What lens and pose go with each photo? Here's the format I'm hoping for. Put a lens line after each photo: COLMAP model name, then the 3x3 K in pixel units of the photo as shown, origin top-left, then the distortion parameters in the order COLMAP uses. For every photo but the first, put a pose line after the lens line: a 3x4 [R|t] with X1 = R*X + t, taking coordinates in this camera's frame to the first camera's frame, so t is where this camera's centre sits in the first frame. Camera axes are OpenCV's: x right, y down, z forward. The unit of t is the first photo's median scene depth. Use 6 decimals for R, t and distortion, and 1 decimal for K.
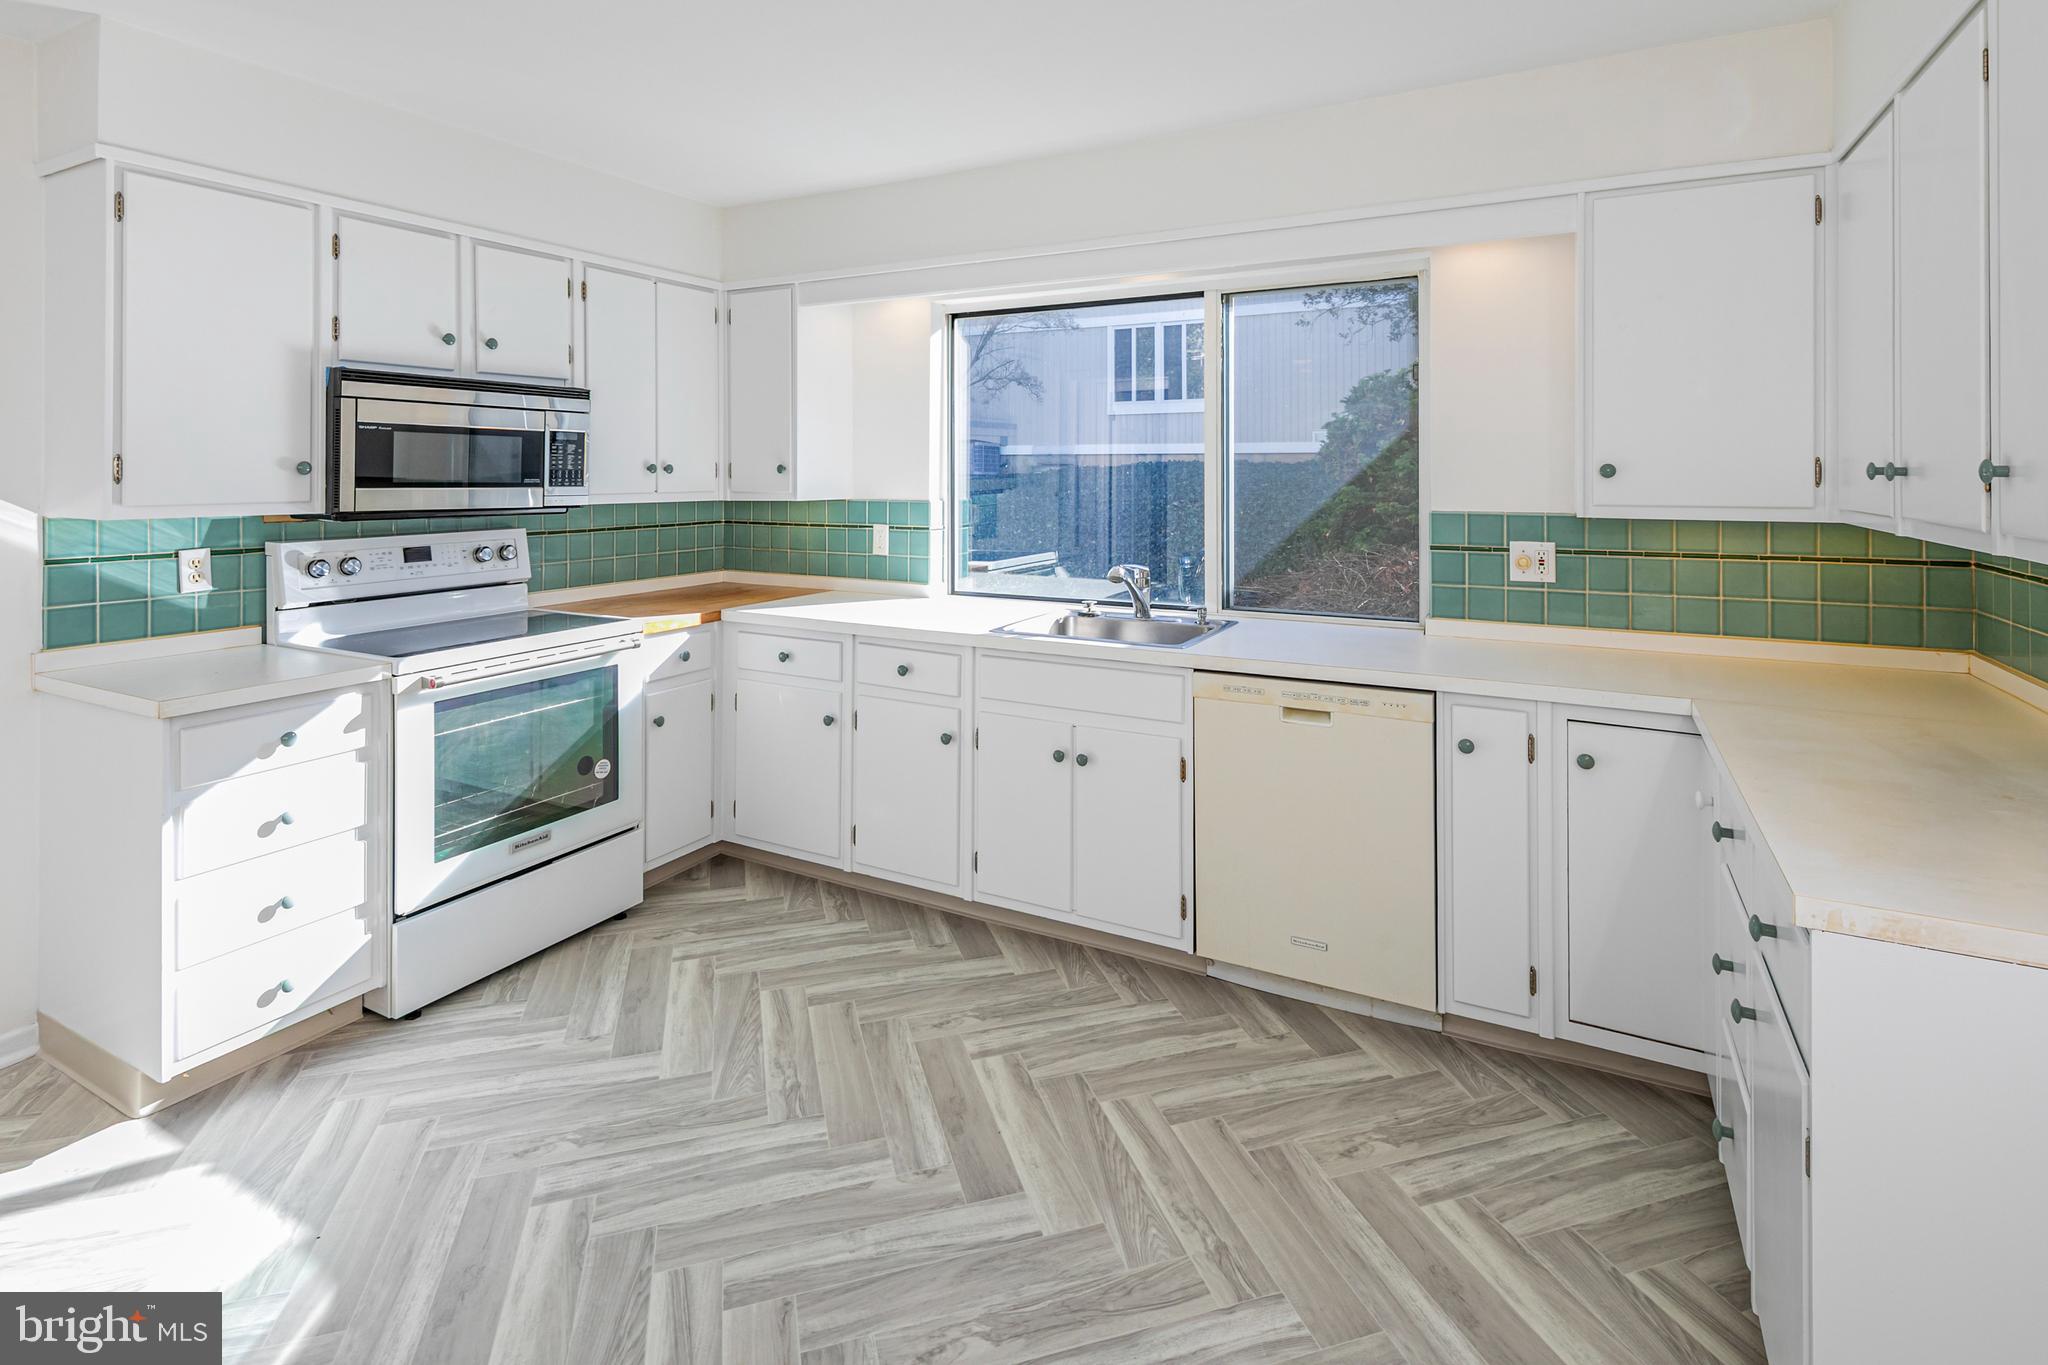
lens RADIAL K [[984.5, 0, 1053.4], [0, 984.5, 668.4], [0, 0, 1]] dist [0.000495, 0.000271]
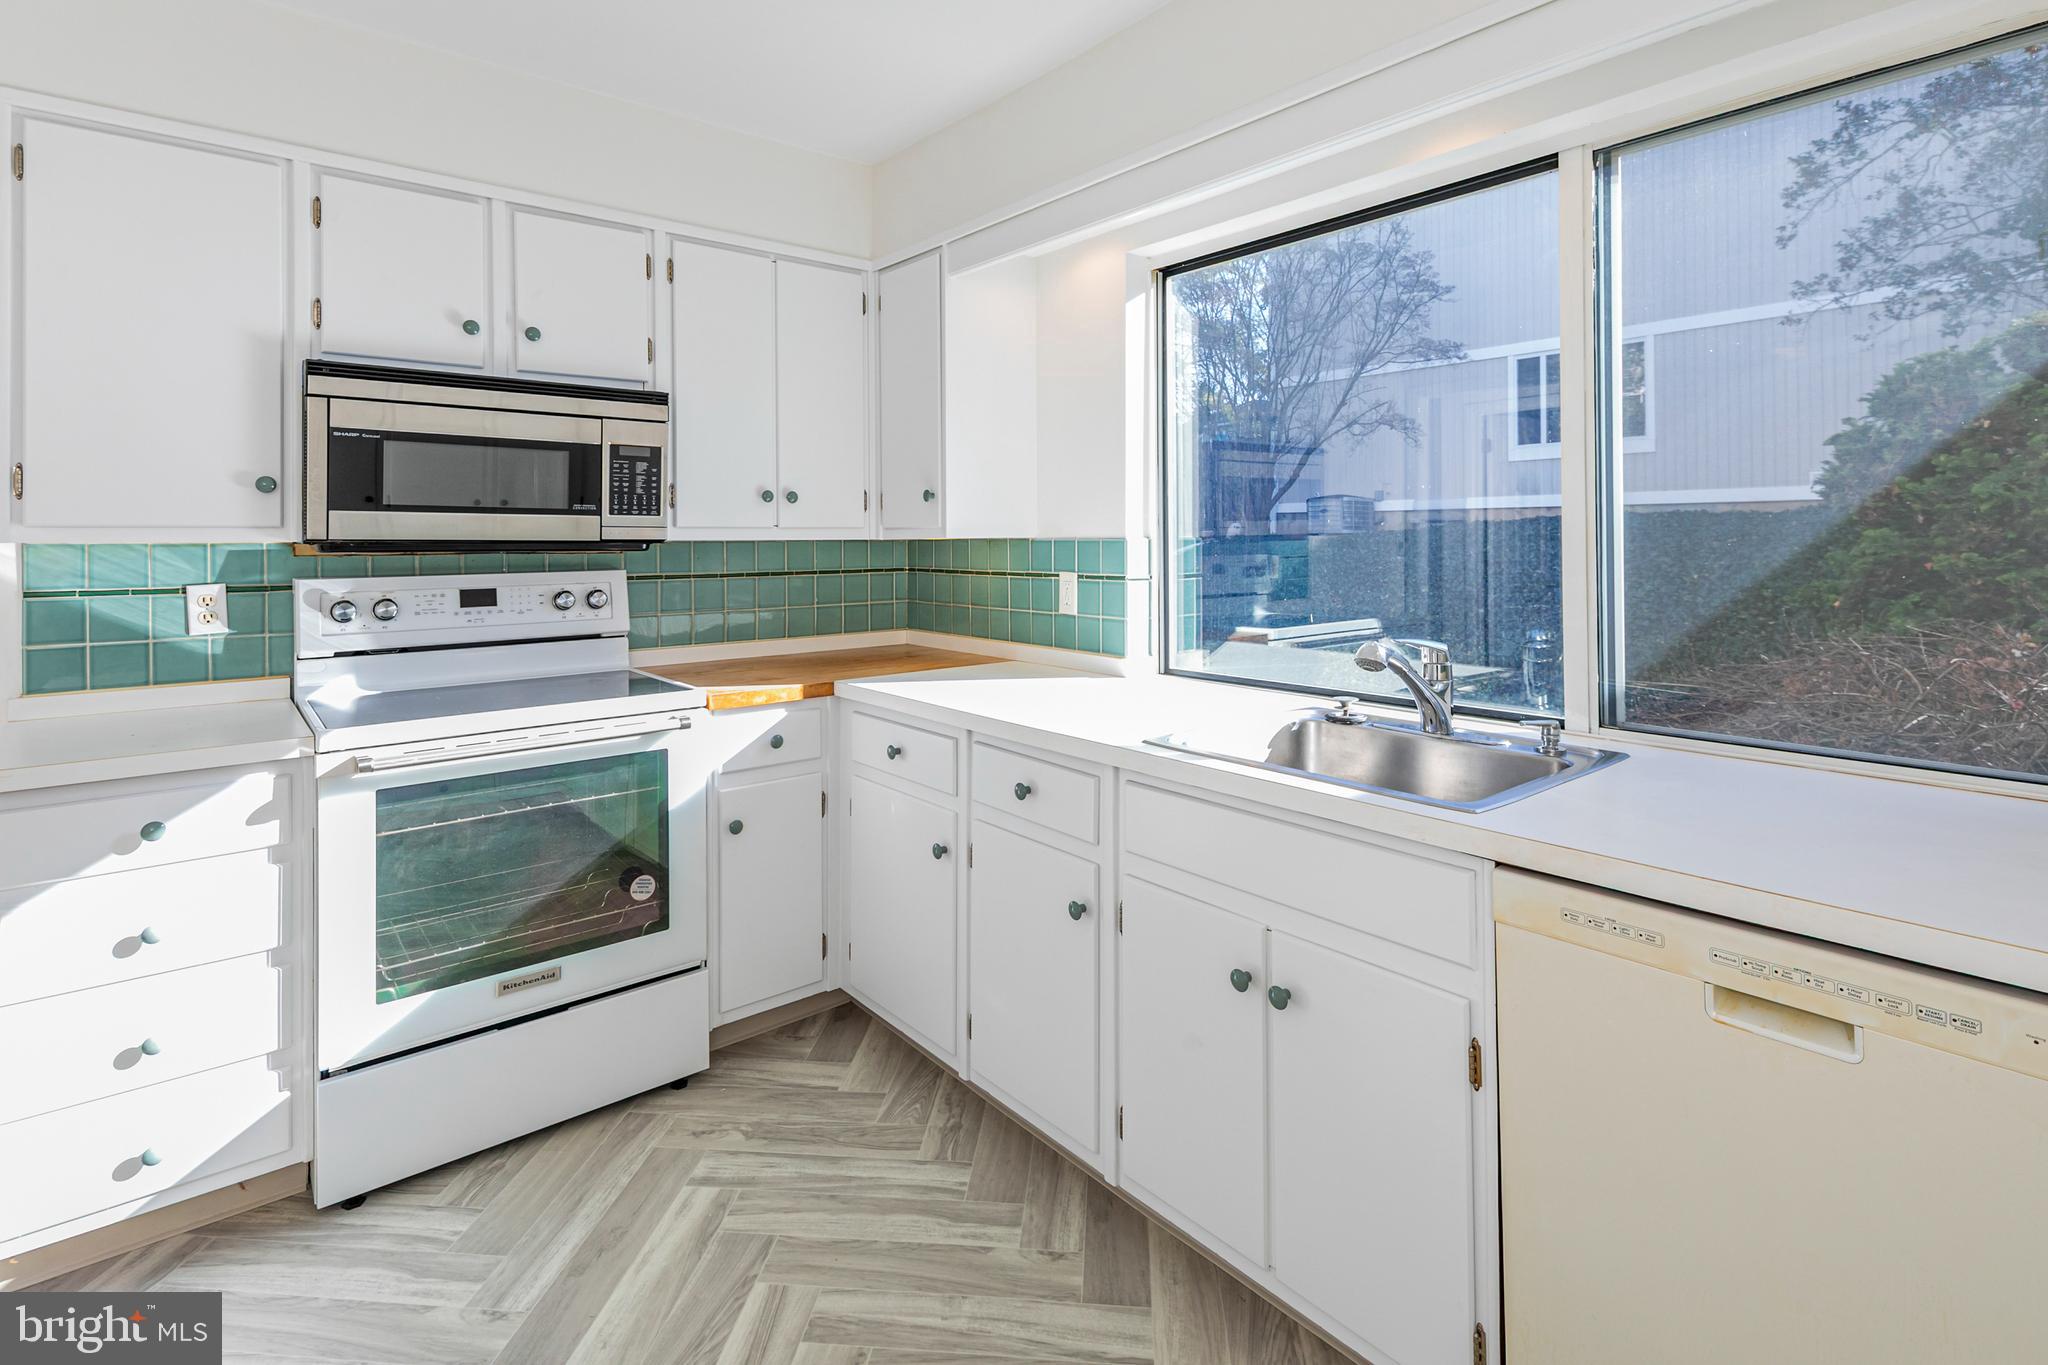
lens RADIAL K [[997.3, 0, 1040.7], [0, 997.3, 617.3], [0, 0, 1]] dist [0.008980, -0.000764]
pose [[0.920446, 0.024633, -0.390093, 0.108404], [-0.070563, 0.992087, -0.103851, -0.043430], [0.384447, 0.123115, 0.914900, 0.393932]]
